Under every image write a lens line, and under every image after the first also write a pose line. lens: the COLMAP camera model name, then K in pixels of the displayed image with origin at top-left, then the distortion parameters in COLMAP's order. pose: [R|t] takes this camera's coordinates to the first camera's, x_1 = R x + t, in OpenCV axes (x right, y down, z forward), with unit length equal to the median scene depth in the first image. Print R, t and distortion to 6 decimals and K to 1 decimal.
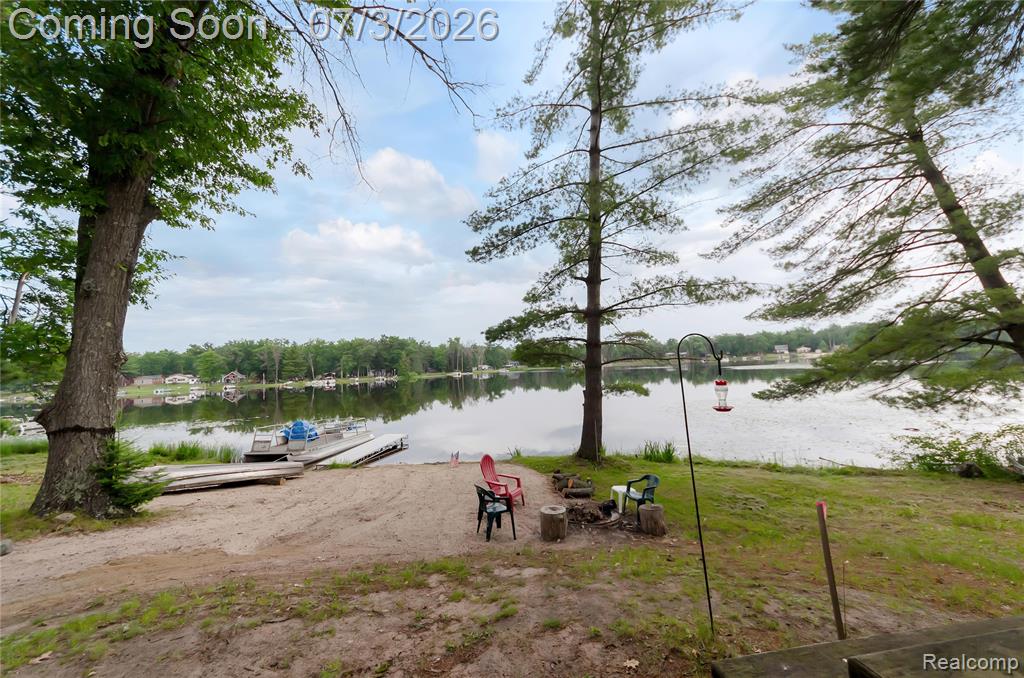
lens RADIAL K [[350.9, 0, 536.1], [0, 350.9, 346.7], [0, 0, 1]] dist [-0.000767, -0.000099]
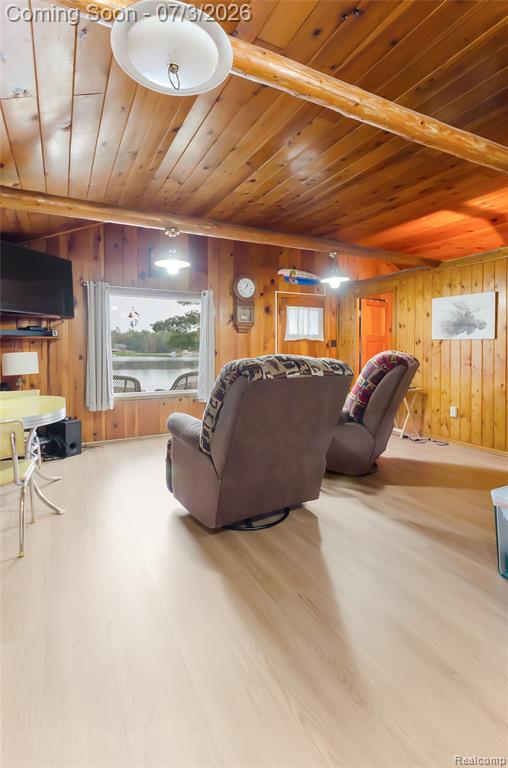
lens RADIAL K [[372.3, 0, 259.0], [0, 372.3, 361.4], [0, 0, 1]] dist [0.001032, 0.001305]
pose [[0.945309, 0.033919, 0.324408, -0.235183], [-0.058242, 0.996147, 0.065562, -0.019099], [-0.320935, -0.080871, 0.943642, -0.575166]]
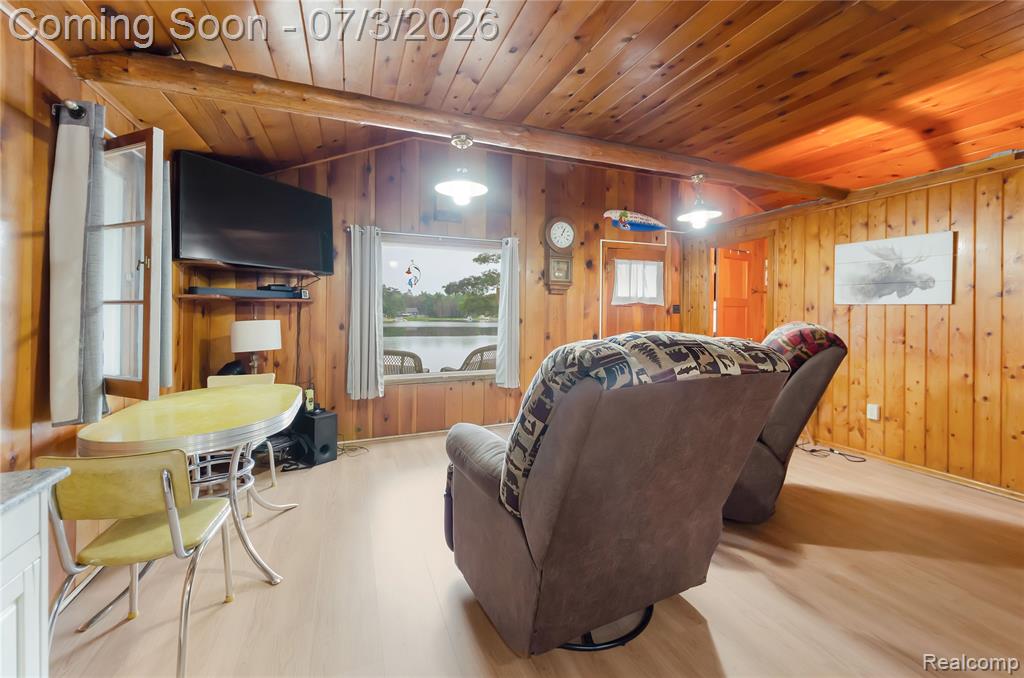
lens RADIAL K [[428.7, 0, 538.4], [0, 428.7, 313.5], [0, 0, 1]] dist [-0.002605, -0.000865]
pose [[0.964162, 0.050528, 0.260459, -0.224774], [-0.061478, 0.997527, 0.034060, -0.017916], [-0.258094, -0.048852, 0.964884, -0.509324]]
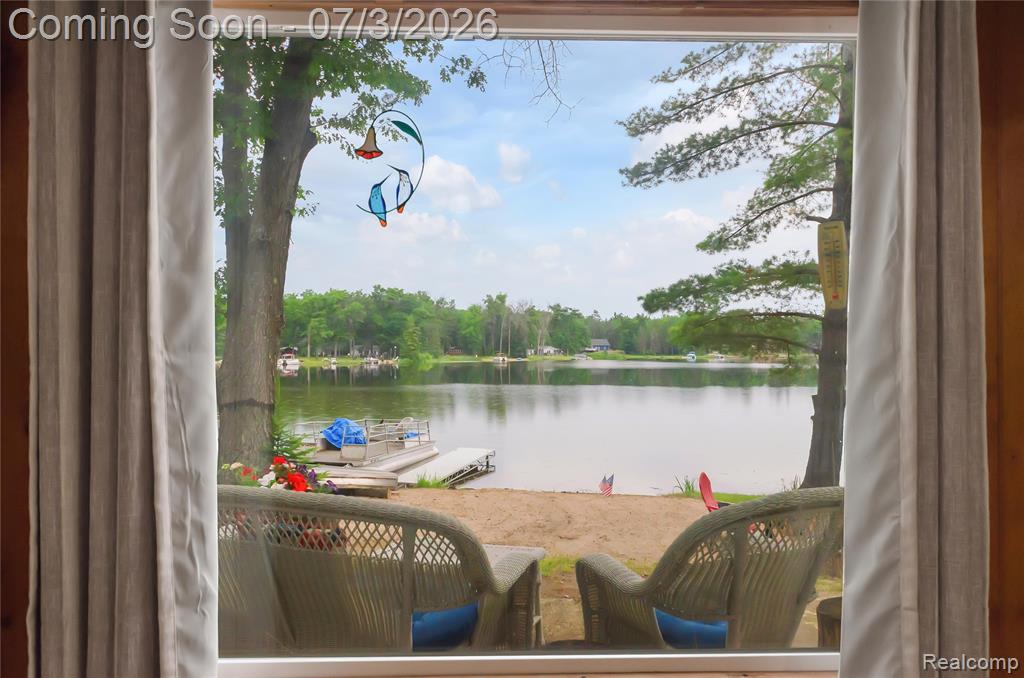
lens RADIAL K [[668.1, 0, 530.2], [0, 668.1, 341.7], [0, 0, 1]] dist [0.001095, 0.000755]
pose [[0.990128, 0.045800, -0.132476, -0.195024], [-0.040070, 0.998156, 0.045602, -0.007747], [0.134320, -0.039843, 0.990137, -0.246070]]
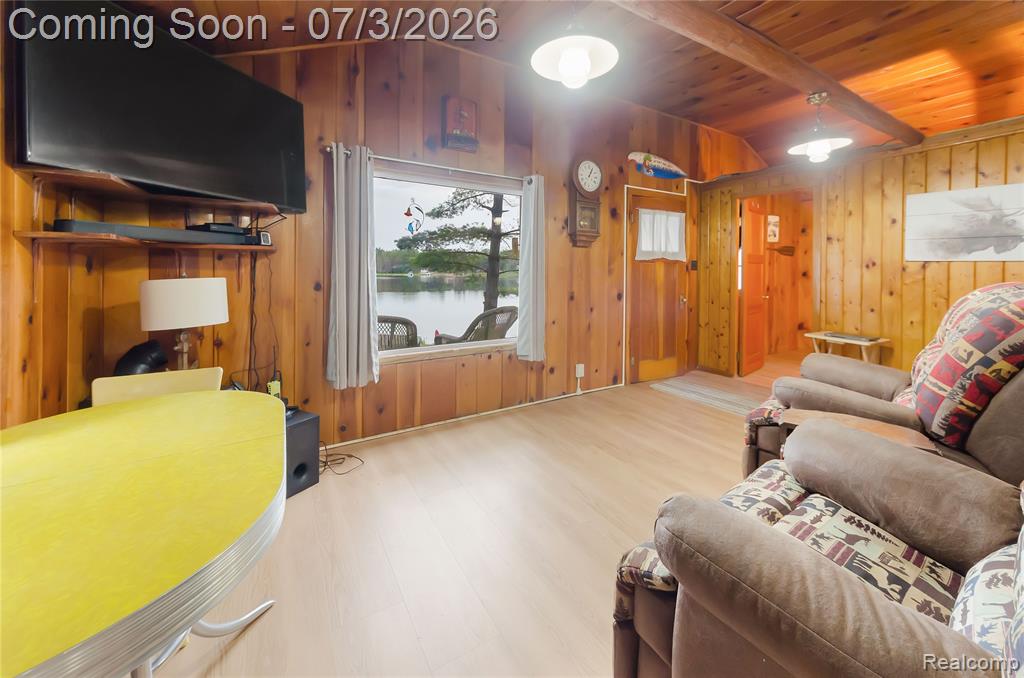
lens RADIAL K [[394.1, 0, 534.7], [0, 394.1, 274.6], [0, 0, 1]] dist [-0.001471, -0.002925]
pose [[0.914086, 0.049555, 0.402481, -0.262985], [-0.070573, 0.996800, 0.037551, -0.010352], [-0.399332, -0.062729, 0.914658, -0.397361]]
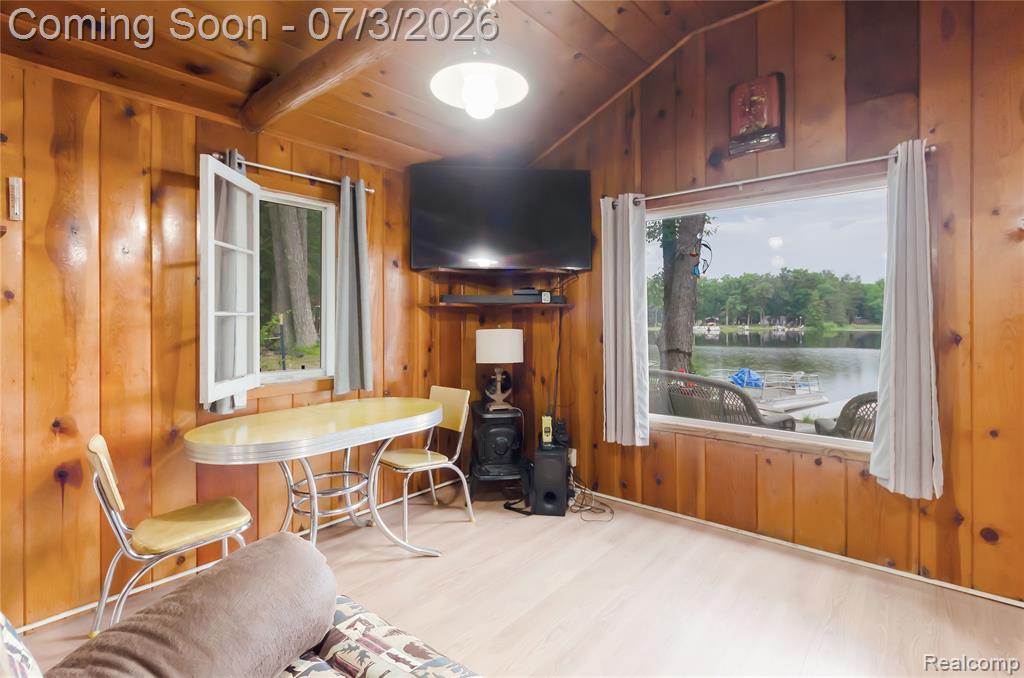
lens RADIAL K [[496.5, 0, 509.9], [0, 496.5, 316.5], [0, 0, 1]] dist [0.001032, 0.001305]
pose [[0.644524, 0.041997, -0.763430, -0.103416], [0.009651, 0.997964, 0.063046, -0.018271], [0.764523, -0.048002, 0.642806, -0.374744]]
